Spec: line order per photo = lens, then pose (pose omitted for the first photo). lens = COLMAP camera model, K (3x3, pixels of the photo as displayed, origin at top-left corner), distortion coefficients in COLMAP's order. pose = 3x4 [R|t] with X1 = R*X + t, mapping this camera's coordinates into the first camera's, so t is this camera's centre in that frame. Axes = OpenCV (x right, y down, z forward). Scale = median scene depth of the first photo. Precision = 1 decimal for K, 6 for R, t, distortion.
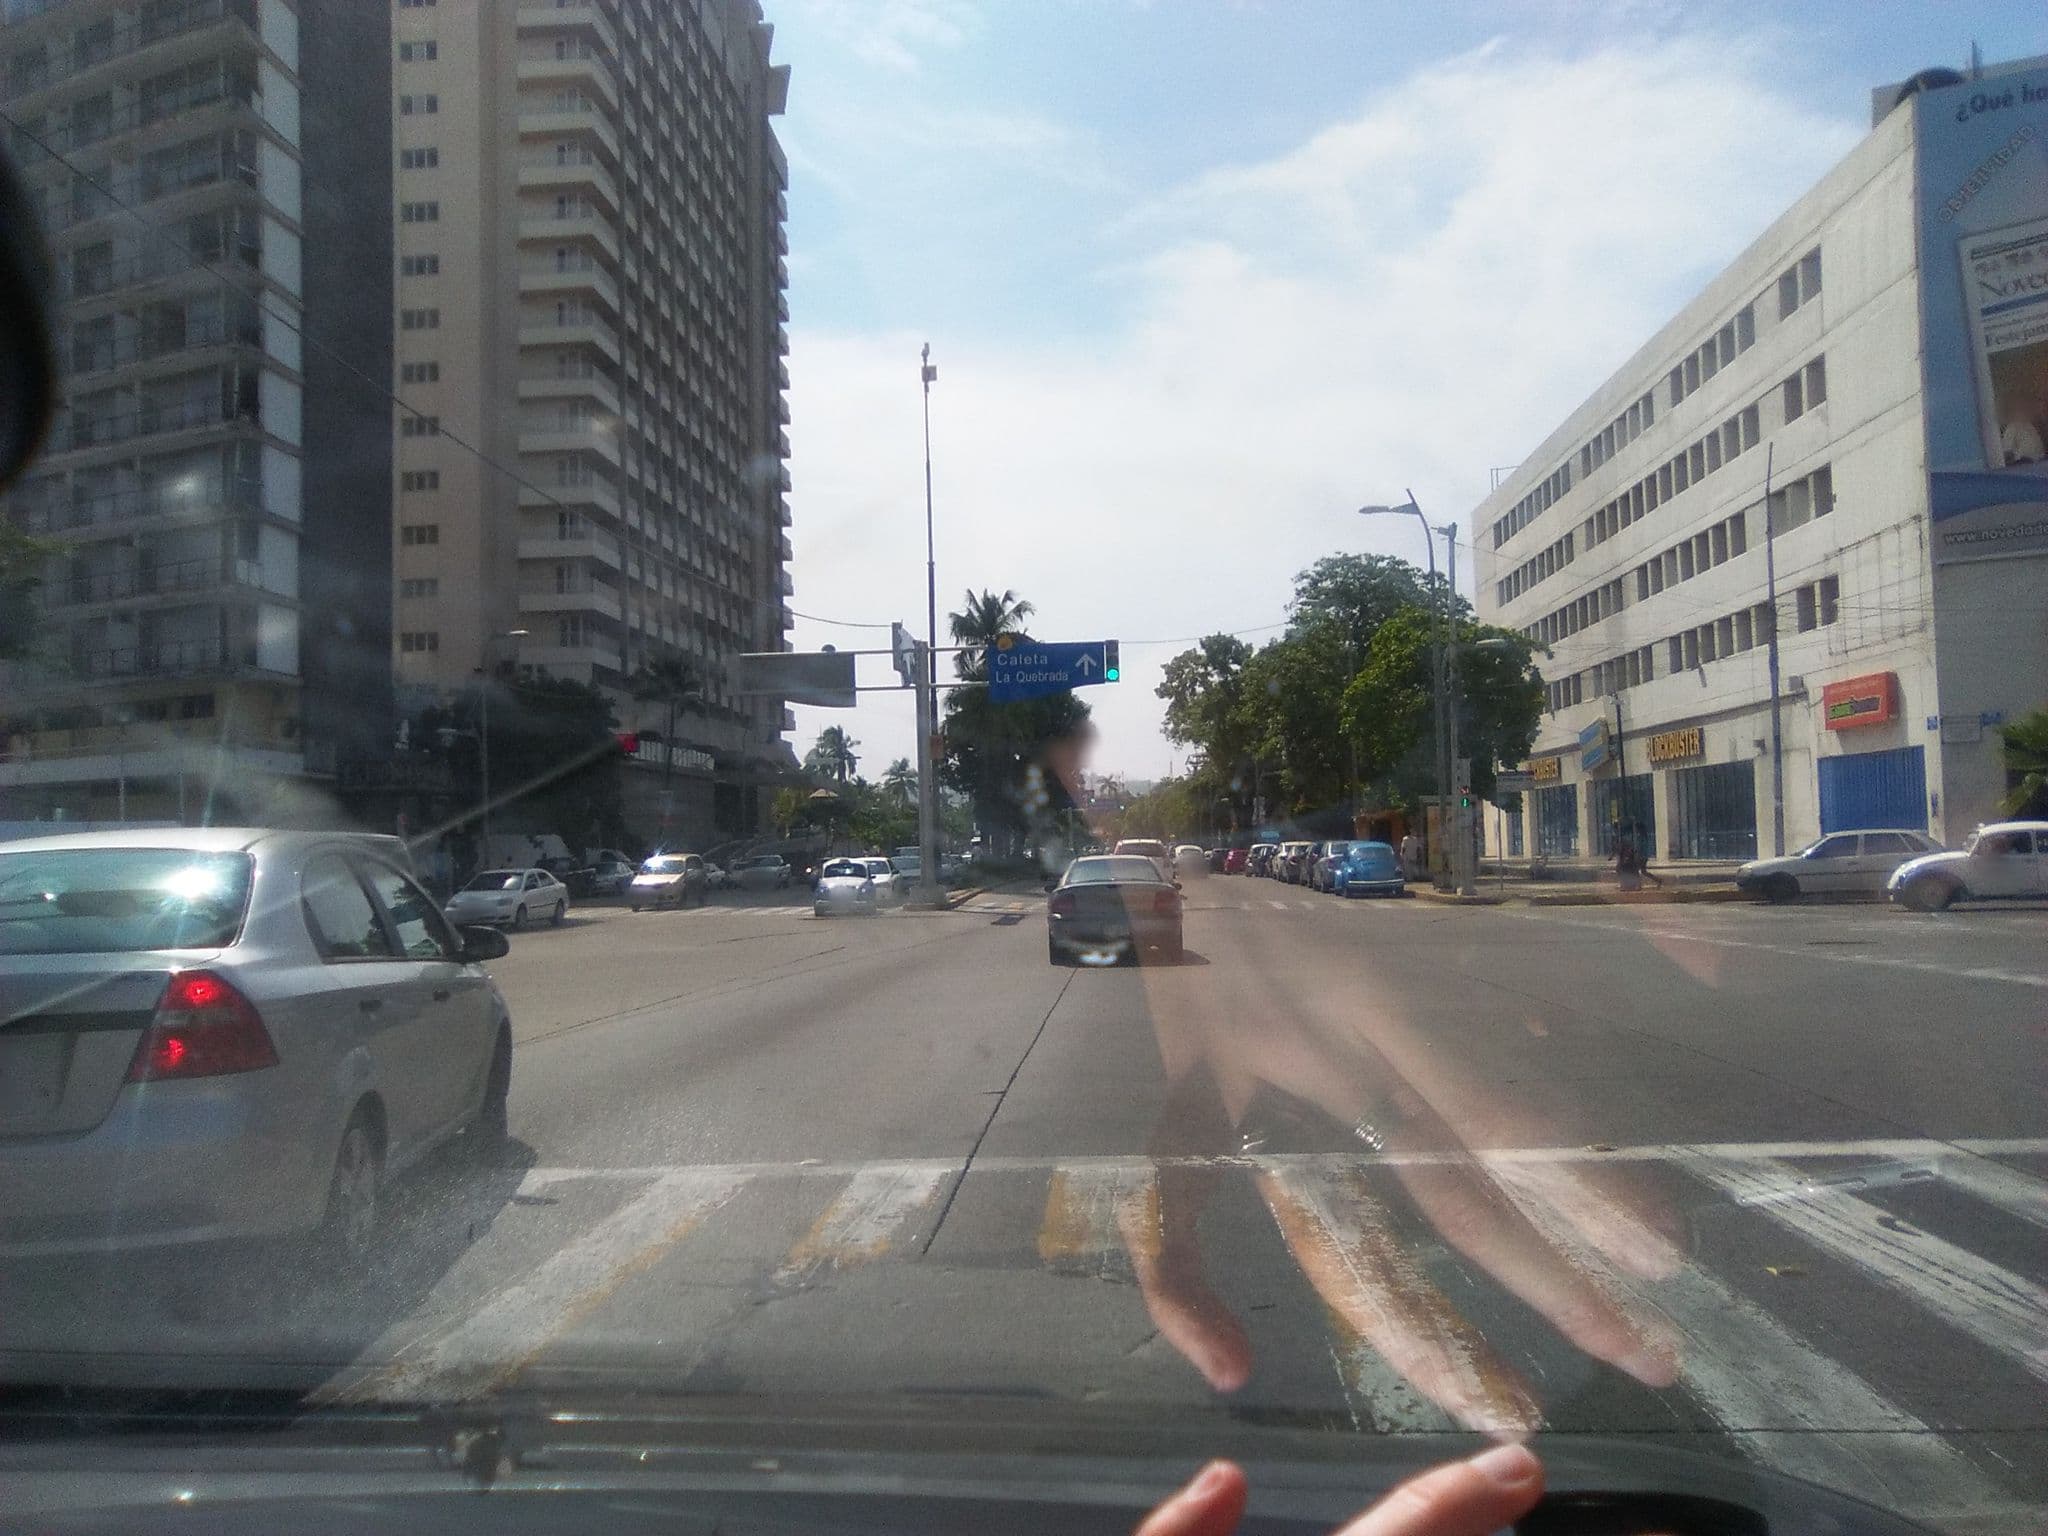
lens RADIAL K [[1704.3, 0, 1024.0], [0, 1704.3, 768.0], [0, 0, 1]] dist [0.085799, -0.005489]
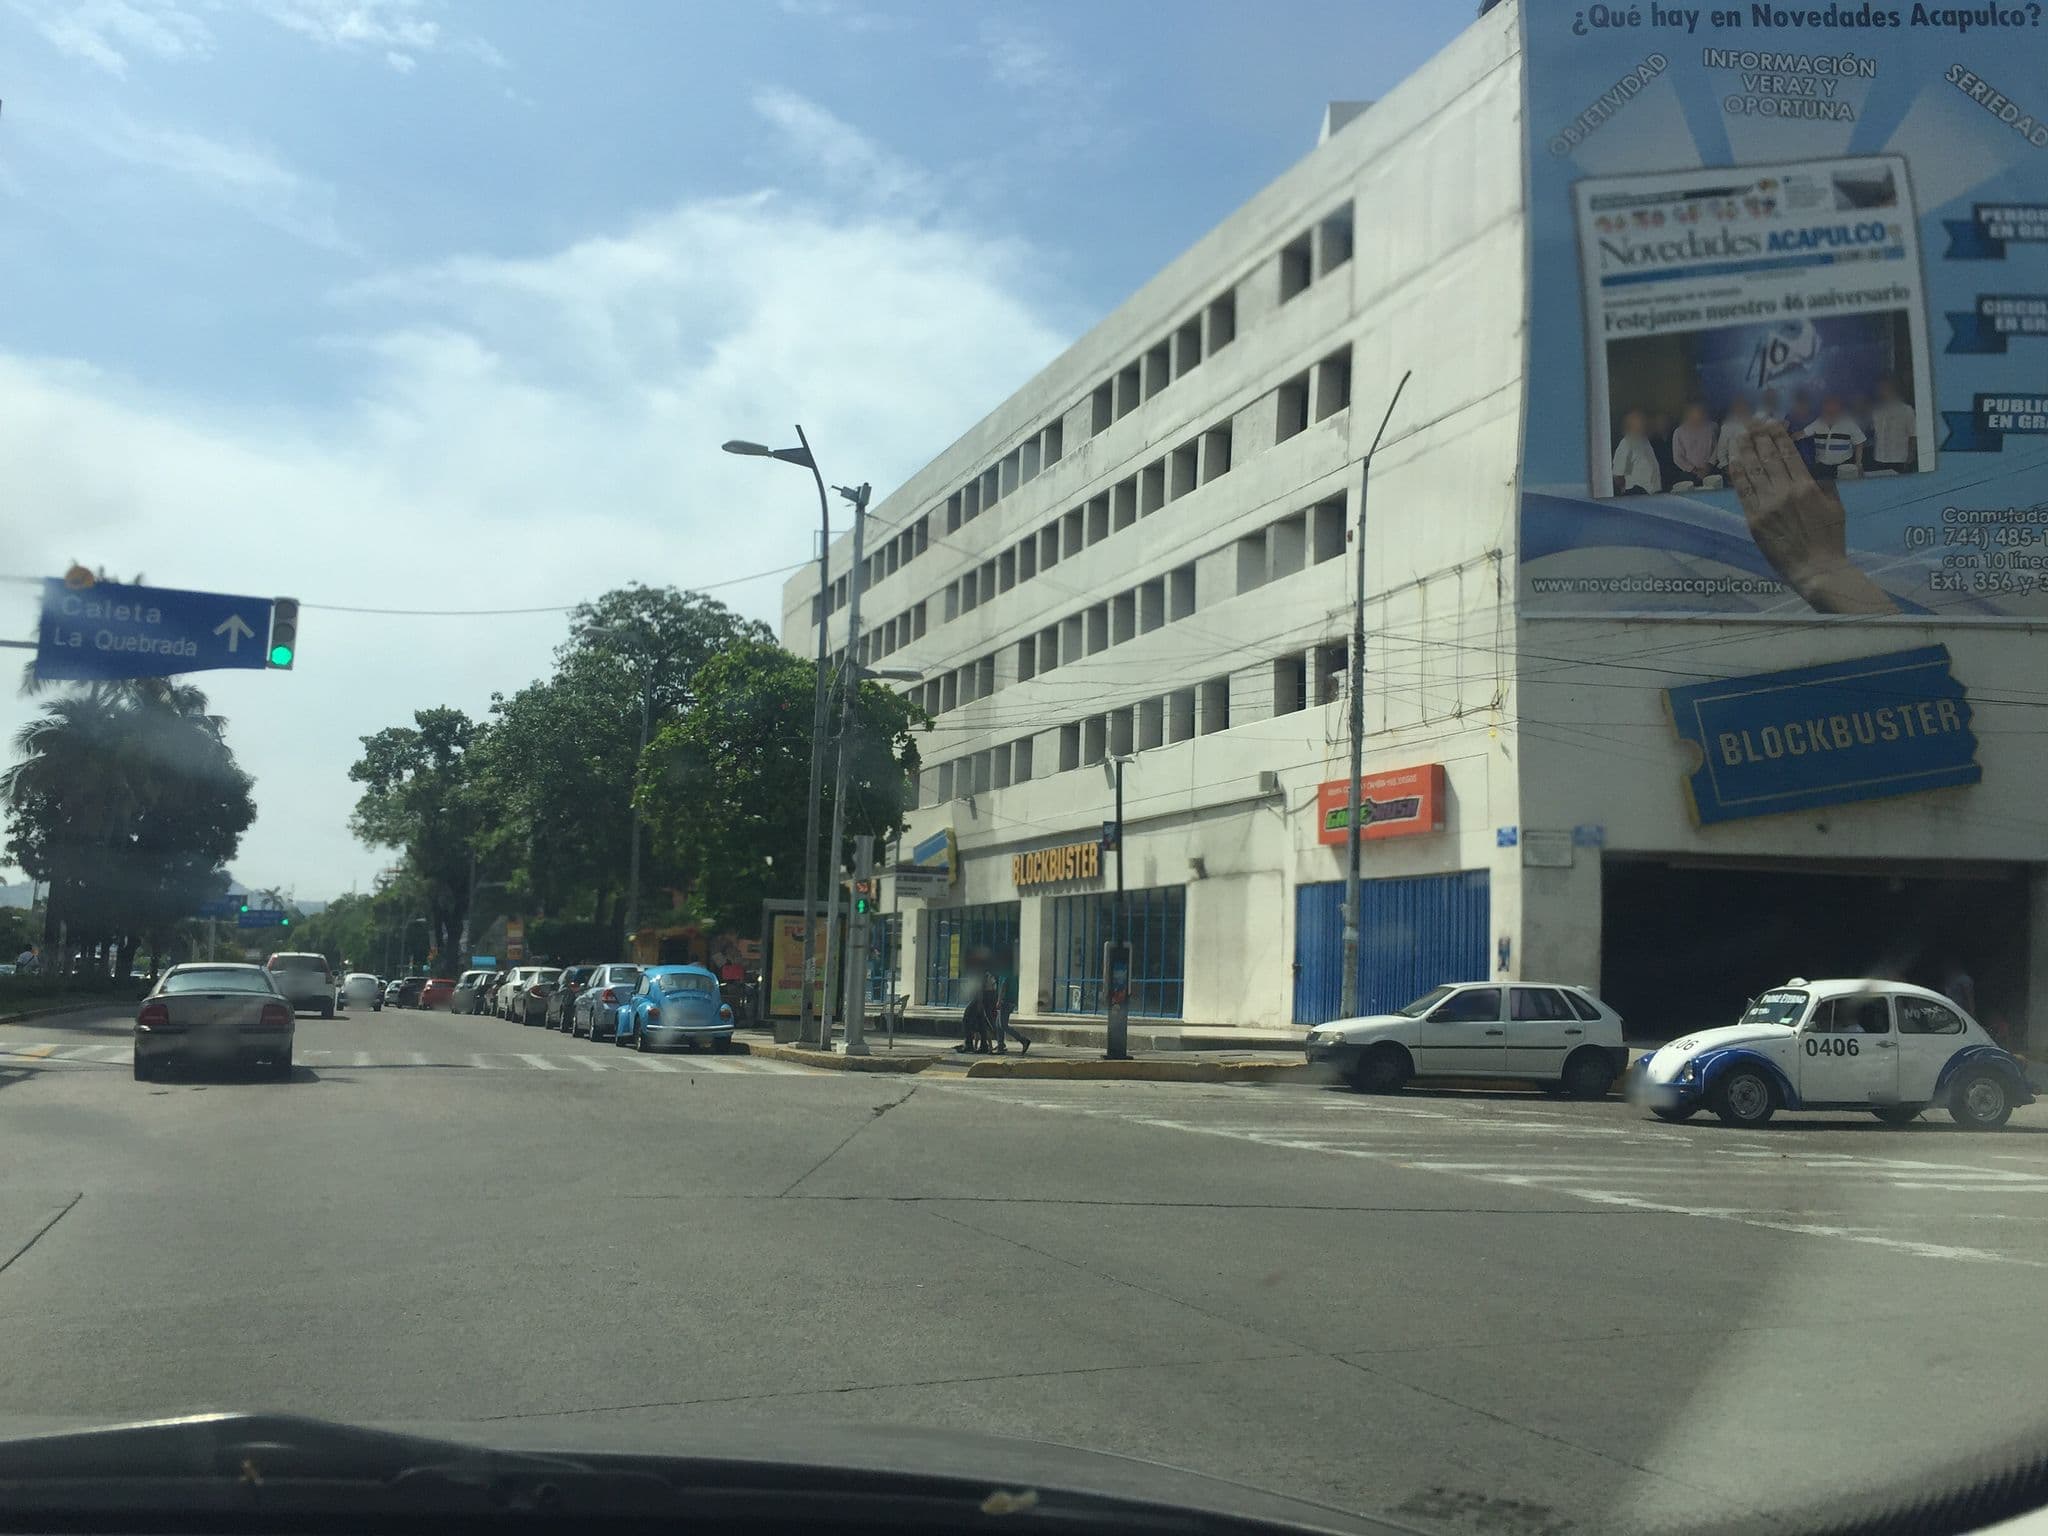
lens RADIAL K [[1766.9, 0, 1024.0], [0, 1766.9, 768.0], [0, 0, 1]] dist [0.164255, -0.243232]
pose [[0.901006, 0.105404, 0.420807, 0.023130], [-0.072875, 0.993024, -0.092699, 0.020876], [-0.427642, 0.052856, 0.902401, 0.310256]]
